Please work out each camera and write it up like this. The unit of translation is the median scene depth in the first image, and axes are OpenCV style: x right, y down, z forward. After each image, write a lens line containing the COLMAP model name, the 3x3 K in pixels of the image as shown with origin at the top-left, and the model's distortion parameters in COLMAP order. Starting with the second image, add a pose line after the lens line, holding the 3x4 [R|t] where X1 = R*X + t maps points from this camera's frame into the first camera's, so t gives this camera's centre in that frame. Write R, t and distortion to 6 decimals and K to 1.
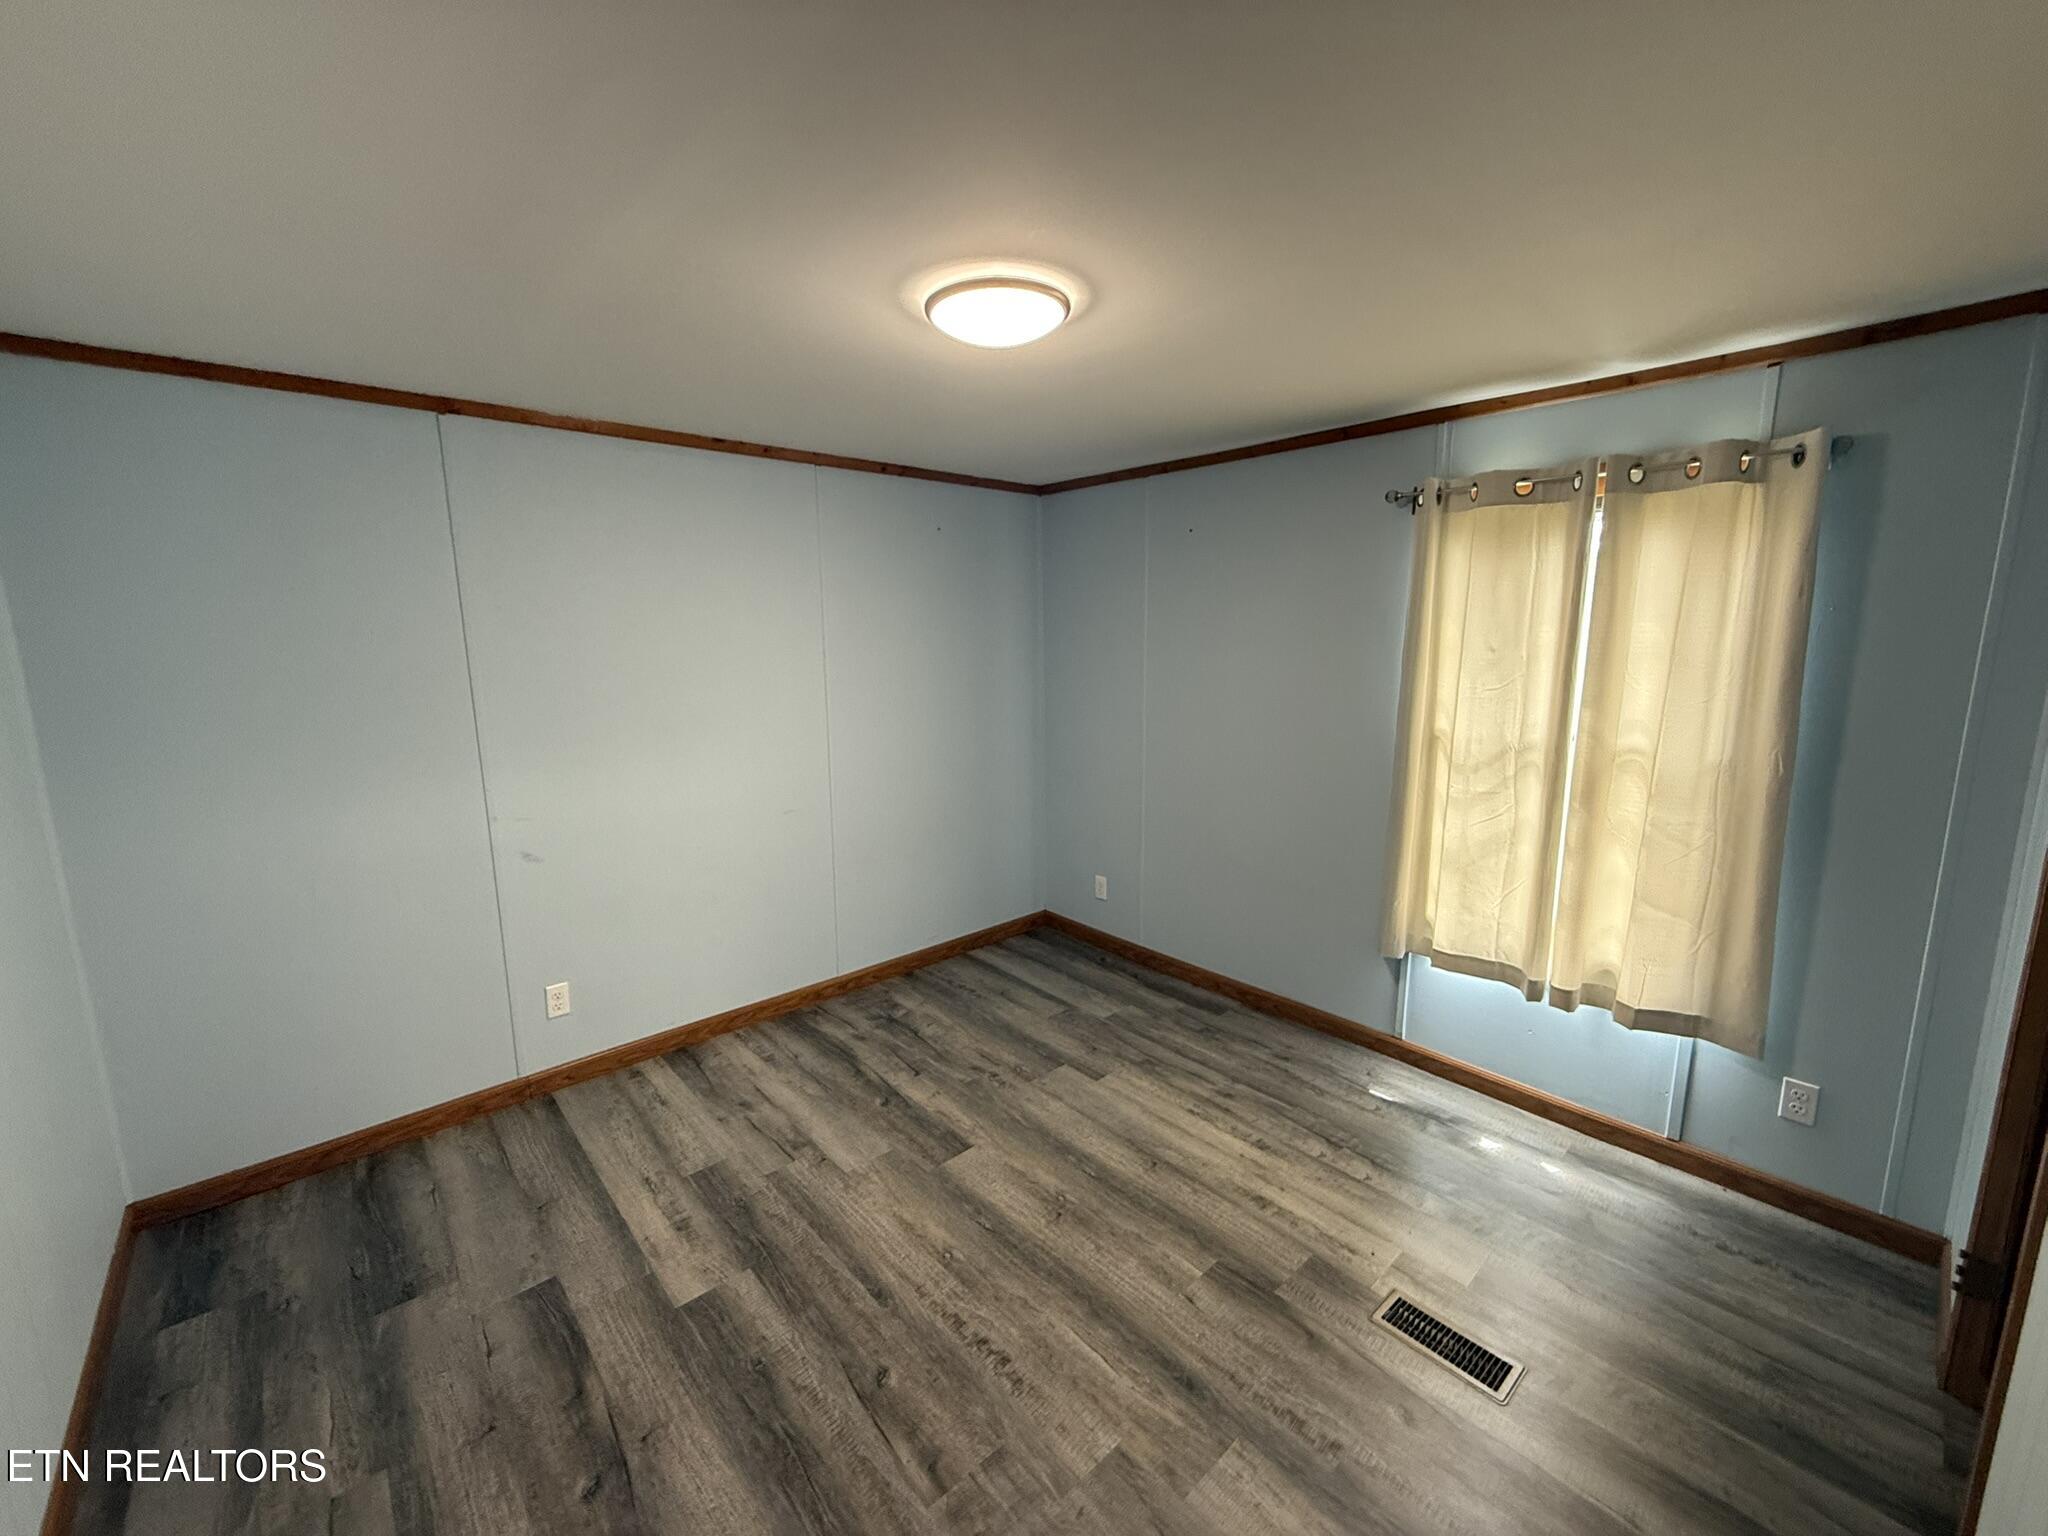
lens RADIAL K [[828.2, 0, 1021.6], [0, 828.2, 766.2], [0, 0, 1]] dist [0.014376, 0.000898]
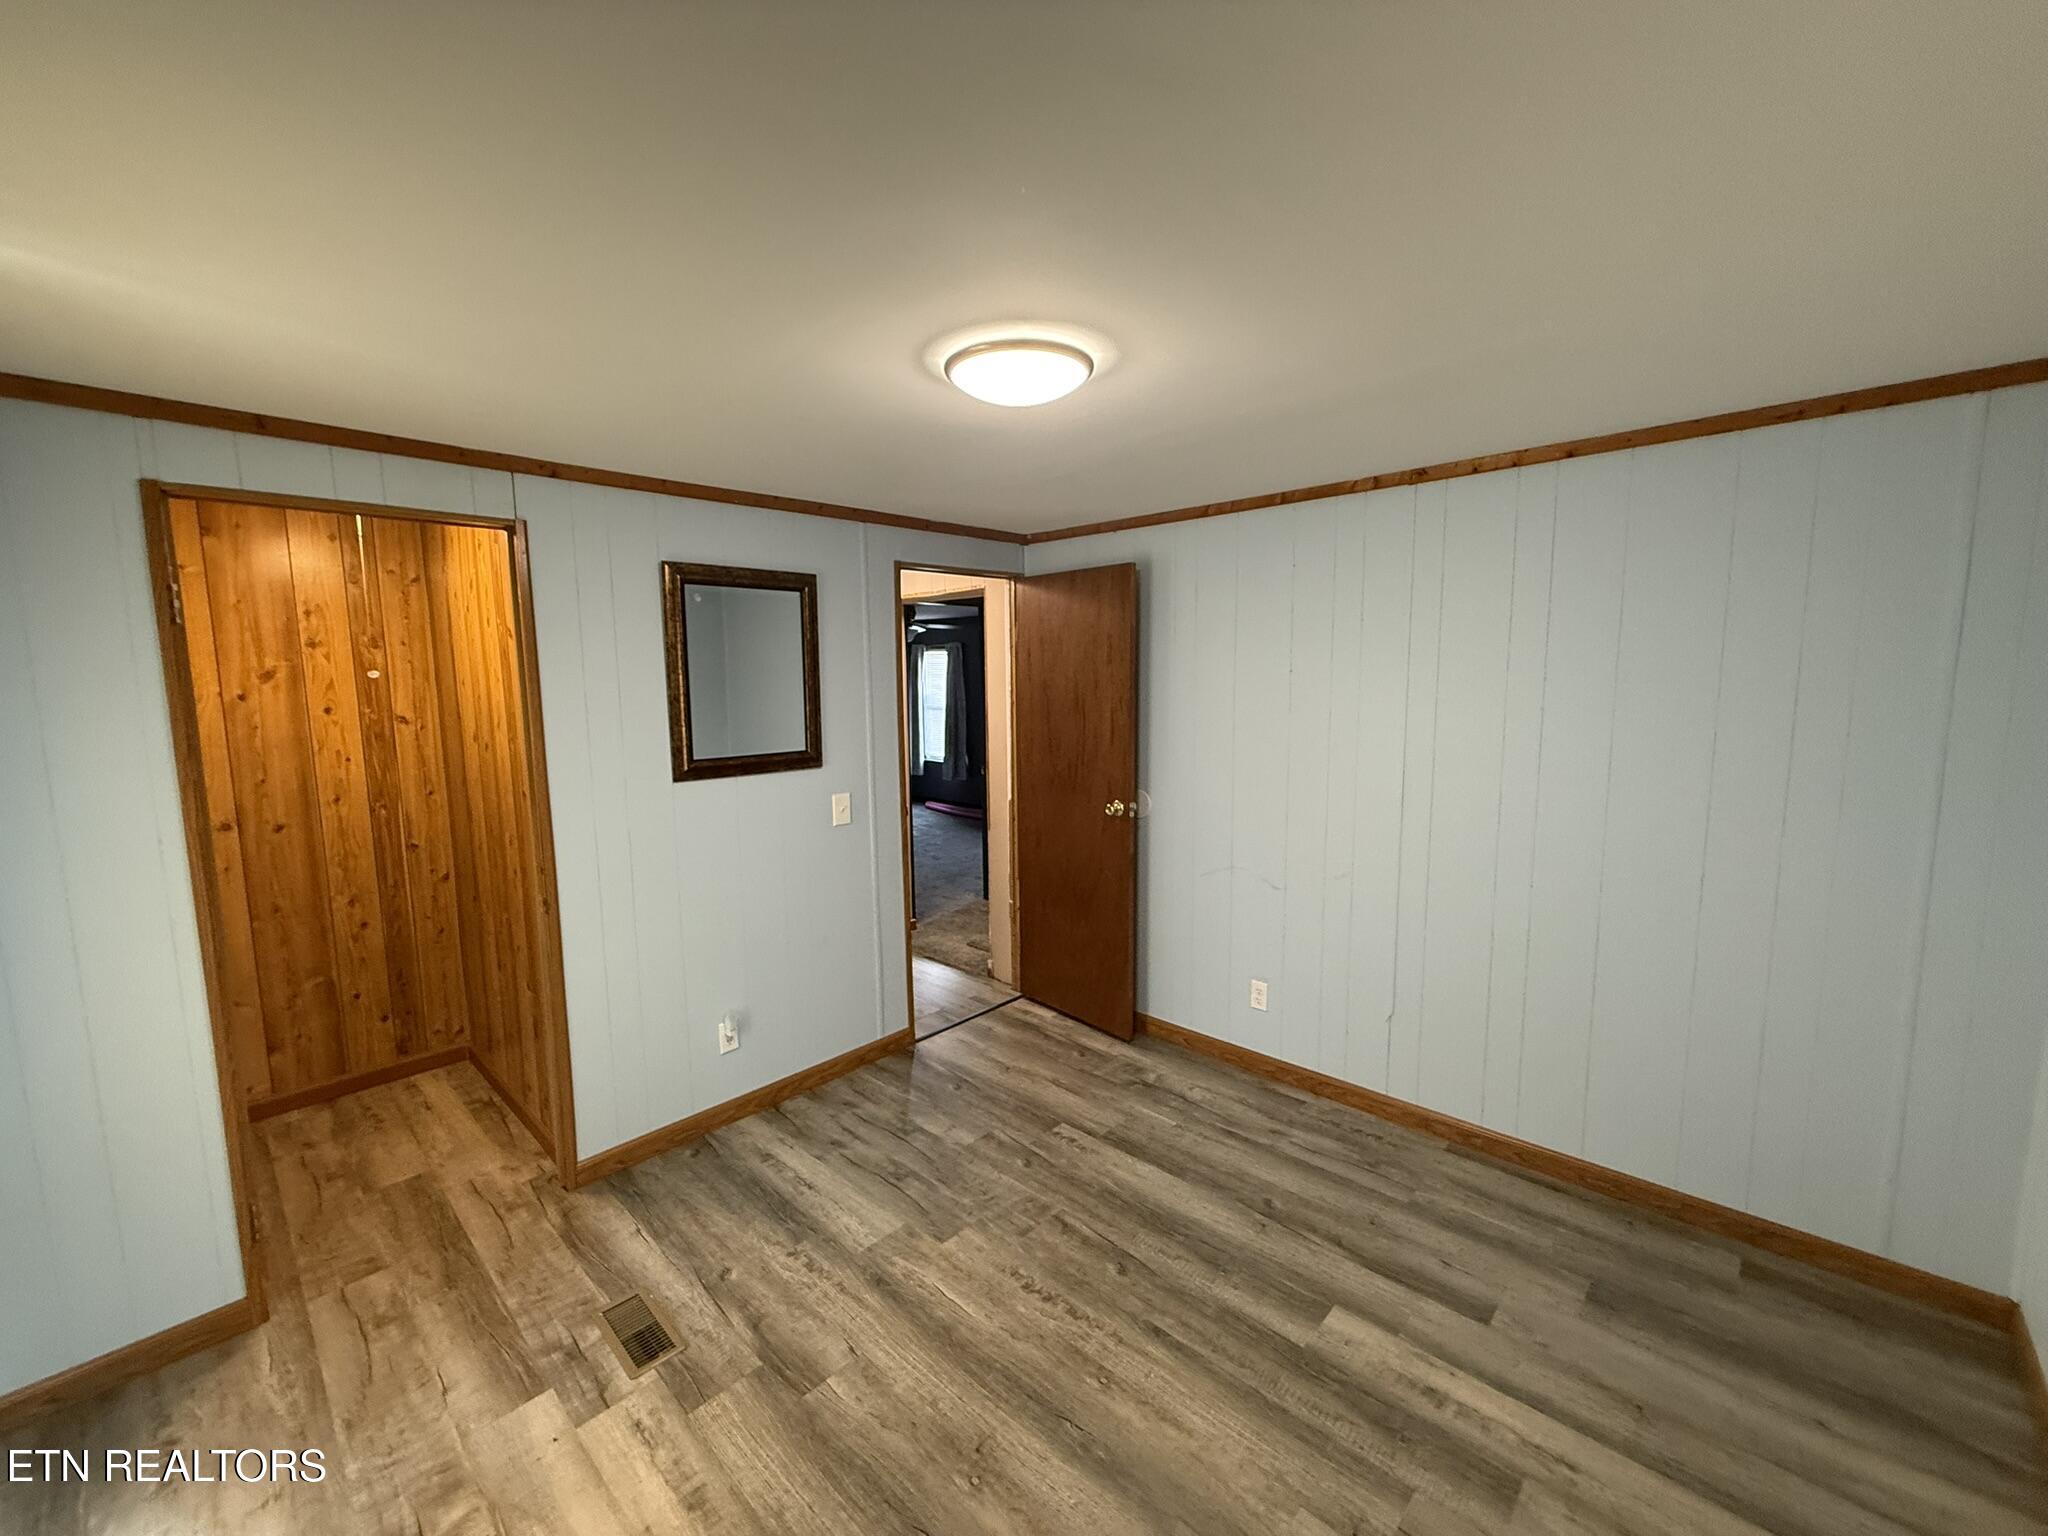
lens RADIAL K [[828.2, 0, 1013.6], [0, 828.2, 756.4], [0, 0, 1]] dist [0.014376, 0.000898]
pose [[-0.997149, 0.034017, -0.067360, 0.048420], [0.014813, 0.963501, 0.267295, -0.318591], [0.073994, 0.265535, -0.961258, 1.756918]]
